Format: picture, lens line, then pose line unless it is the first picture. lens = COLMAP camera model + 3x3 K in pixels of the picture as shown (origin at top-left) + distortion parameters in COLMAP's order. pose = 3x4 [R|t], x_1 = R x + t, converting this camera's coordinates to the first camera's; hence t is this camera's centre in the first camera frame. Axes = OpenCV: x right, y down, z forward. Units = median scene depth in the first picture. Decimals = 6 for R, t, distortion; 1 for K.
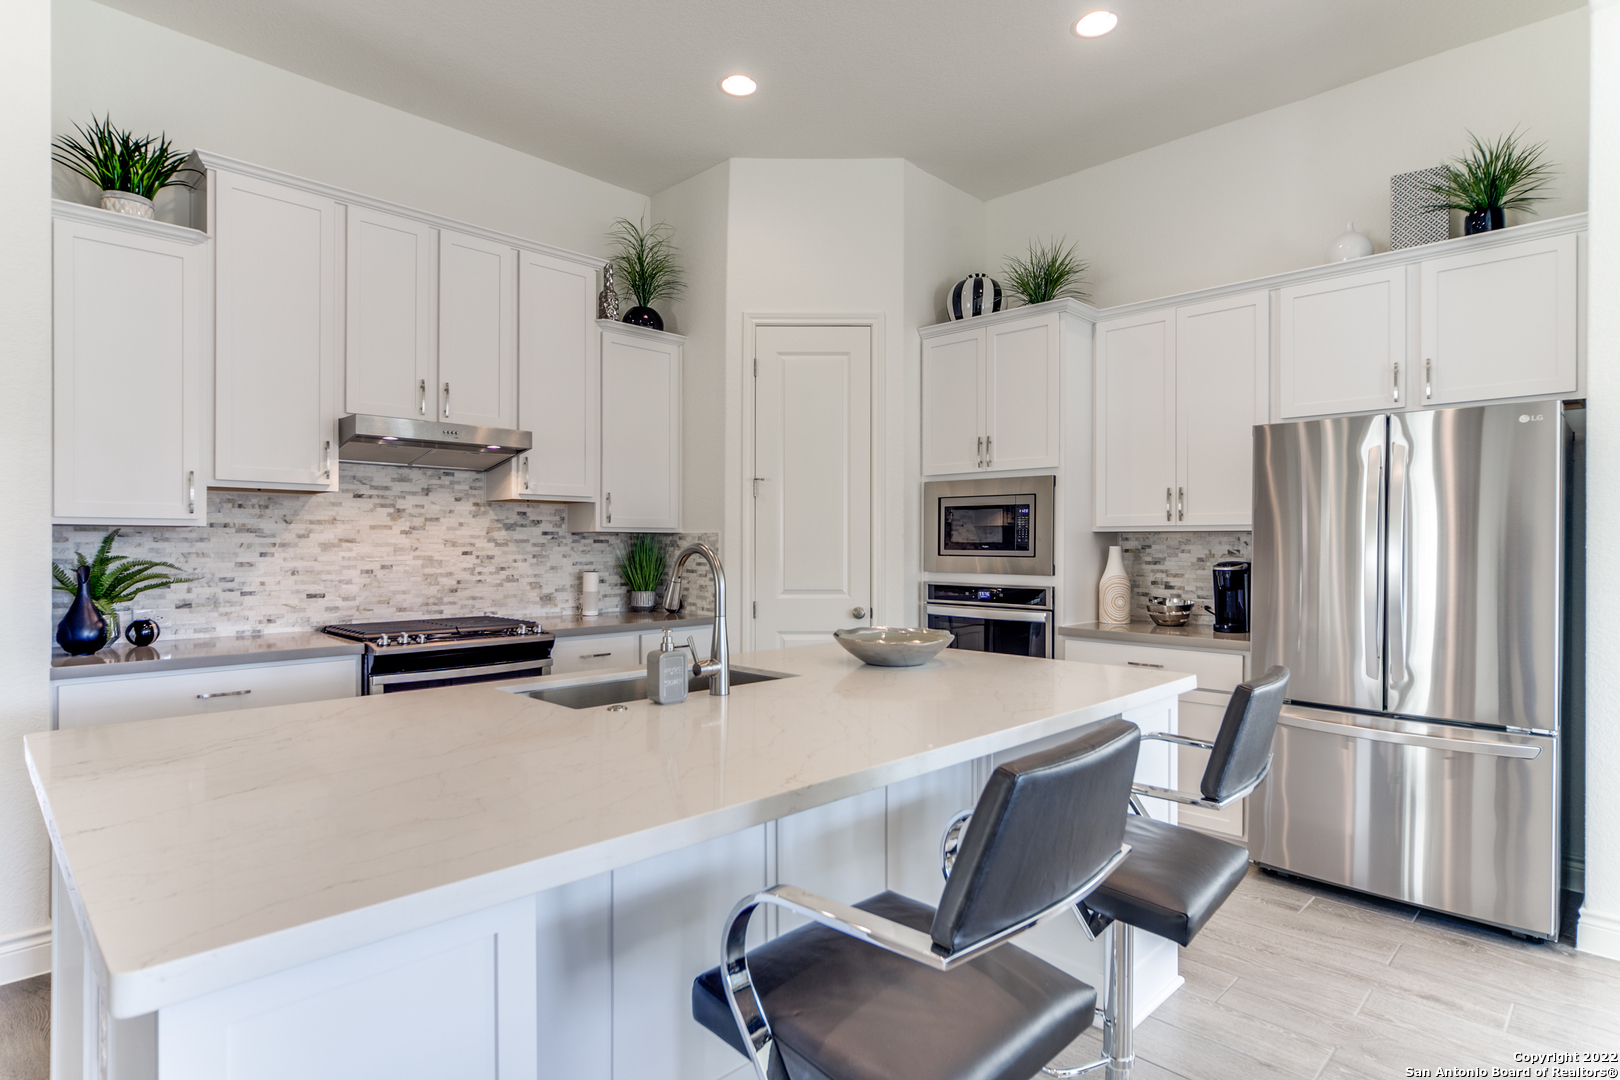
lens RADIAL K [[844.5, 0, 807.0], [0, 844.5, 543.3], [0, 0, 1]] dist [-0.001038, 0.001632]
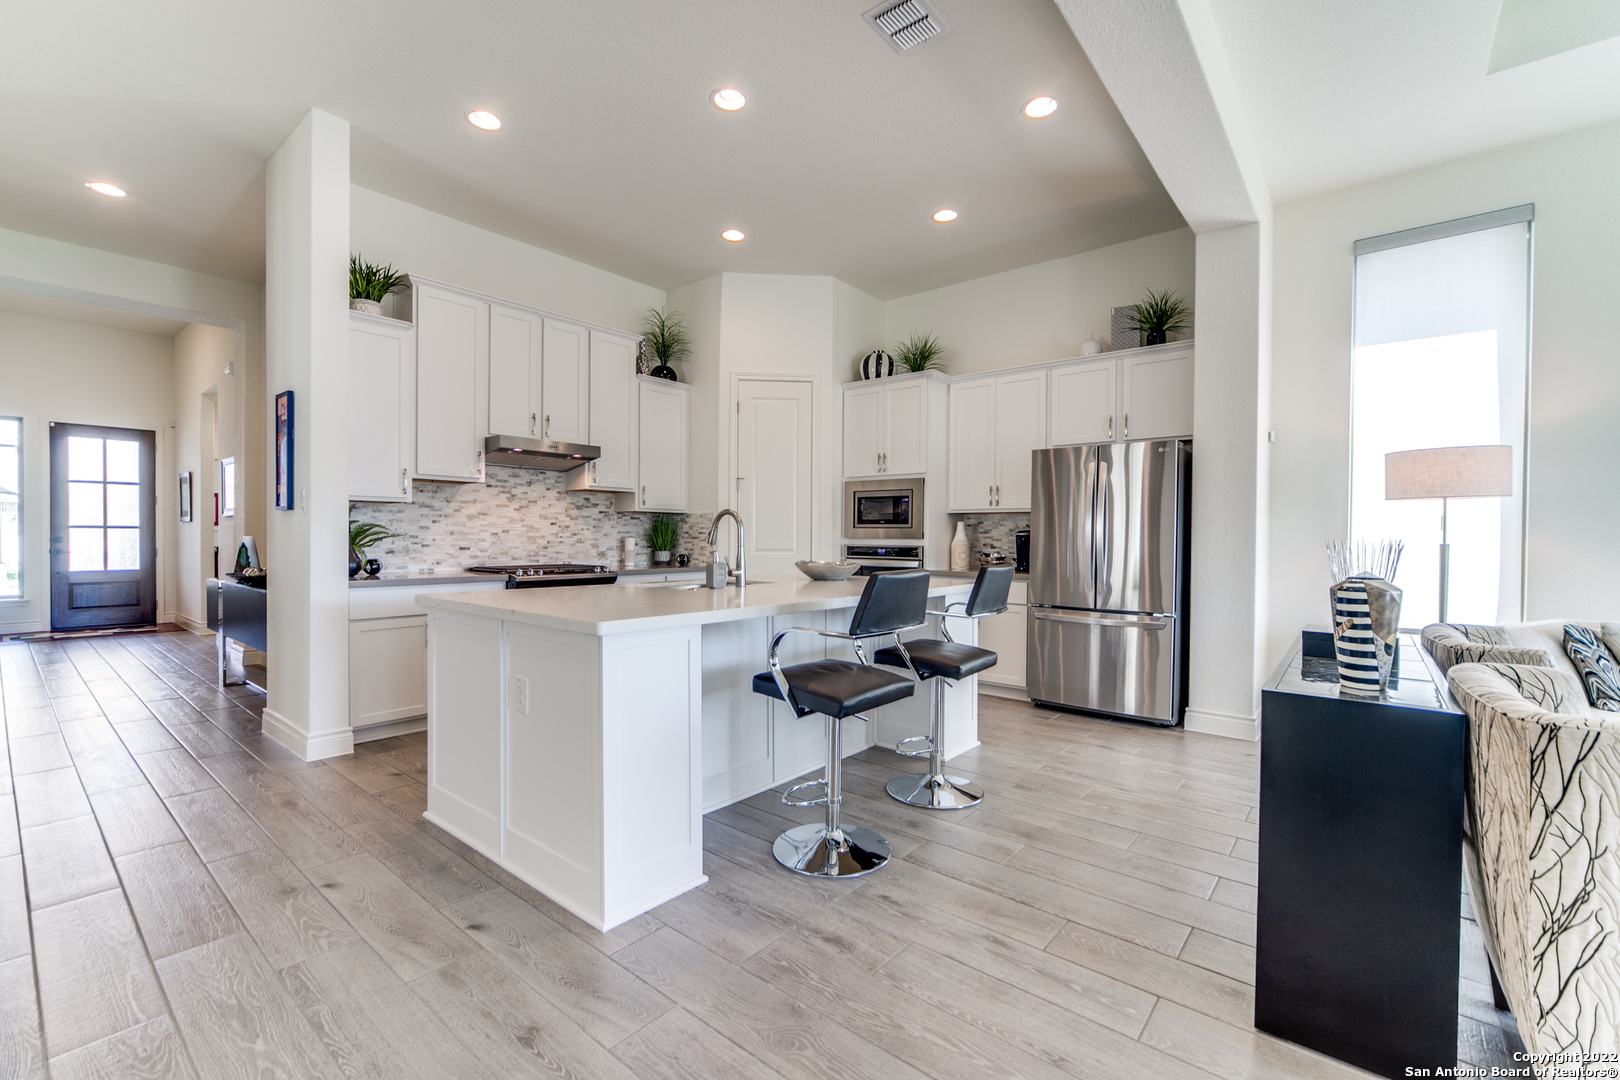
lens RADIAL K [[686.5, 0, 808.7], [0, 686.5, 540.4], [0, 0, 1]] dist [-0.008780, 0.000186]
pose [[0.996126, 0.003395, 0.087869, -0.046380], [-0.004034, 0.999967, 0.007098, 0.032552], [-0.087842, -0.007425, 0.996107, -0.309696]]
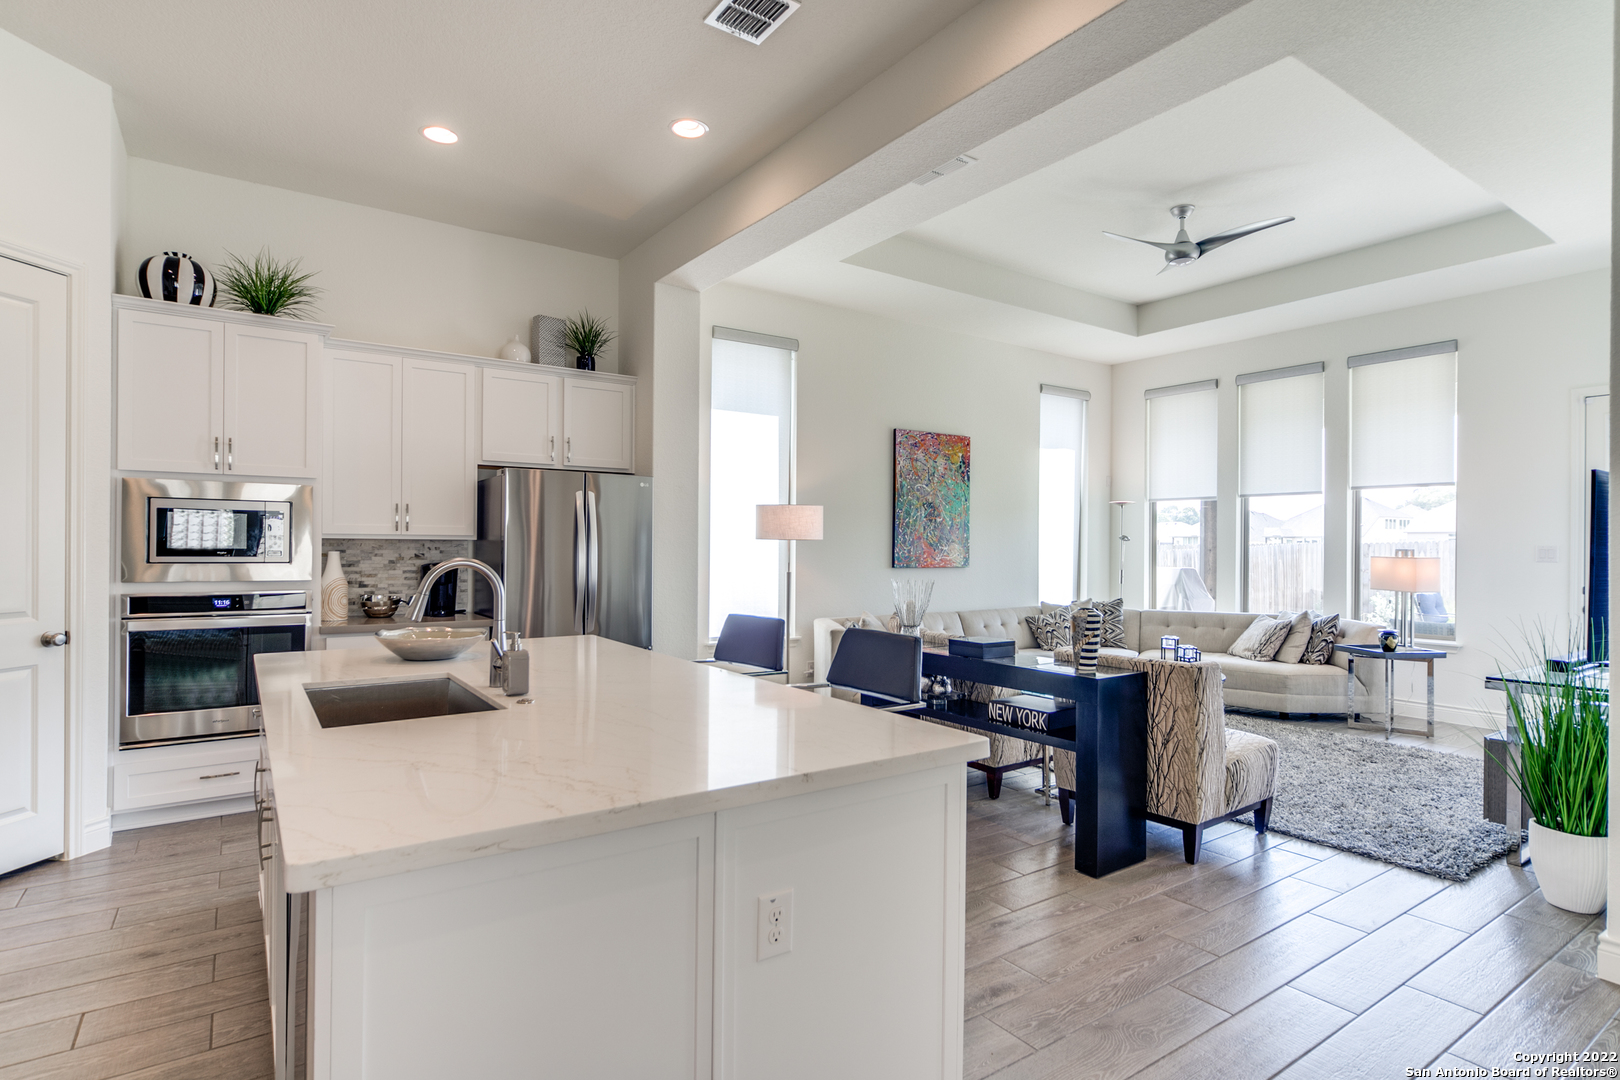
lens RADIAL K [[844.5, 0, 841.2], [0, 844.5, 545.5], [0, 0, 1]] dist [-0.001038, 0.001632]
pose [[0.164691, -0.001168, 0.986345, -0.657085], [-0.004998, 0.999985, 0.002018, -0.010554], [-0.986333, -0.005263, 0.164682, 0.161565]]
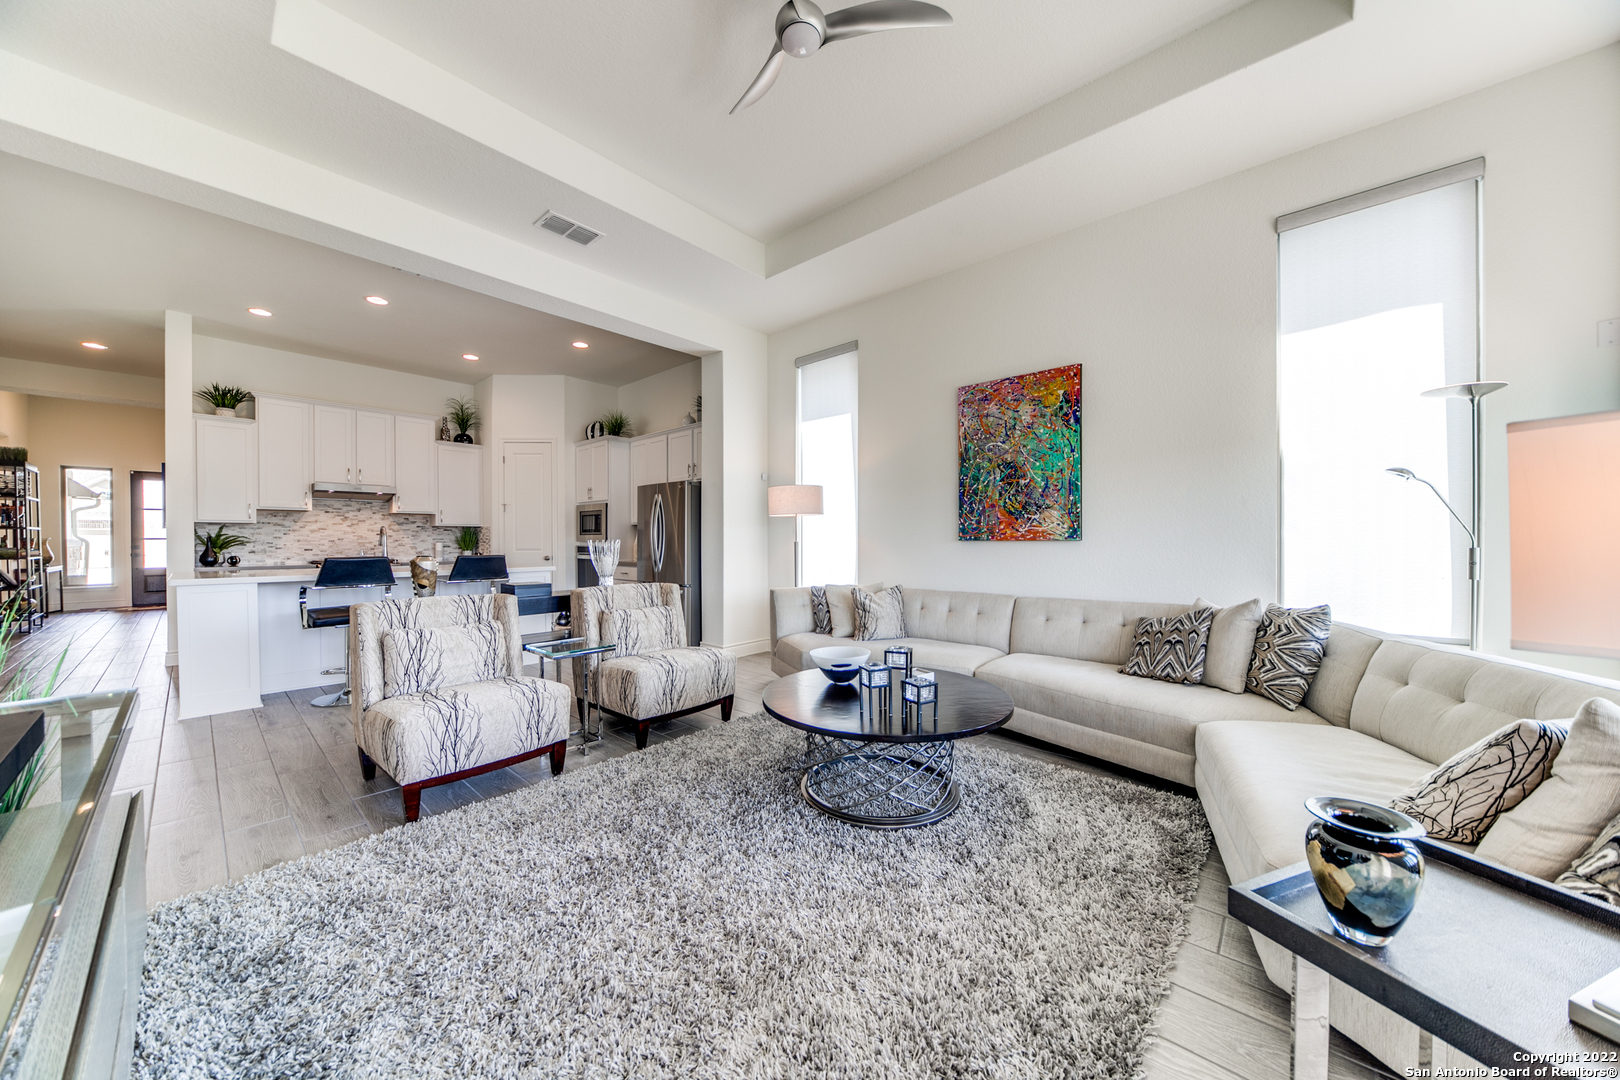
lens RADIAL K [[542.9, 0, 803.6], [0, 542.9, 545.1], [0, 0, 1]] dist [-0.012904, -0.000078]
pose [[0.998425, -0.006985, 0.055663, 0.808795], [0.006475, 0.999935, 0.009333, 0.038447], [-0.055725, -0.008958, 0.998406, -0.711922]]
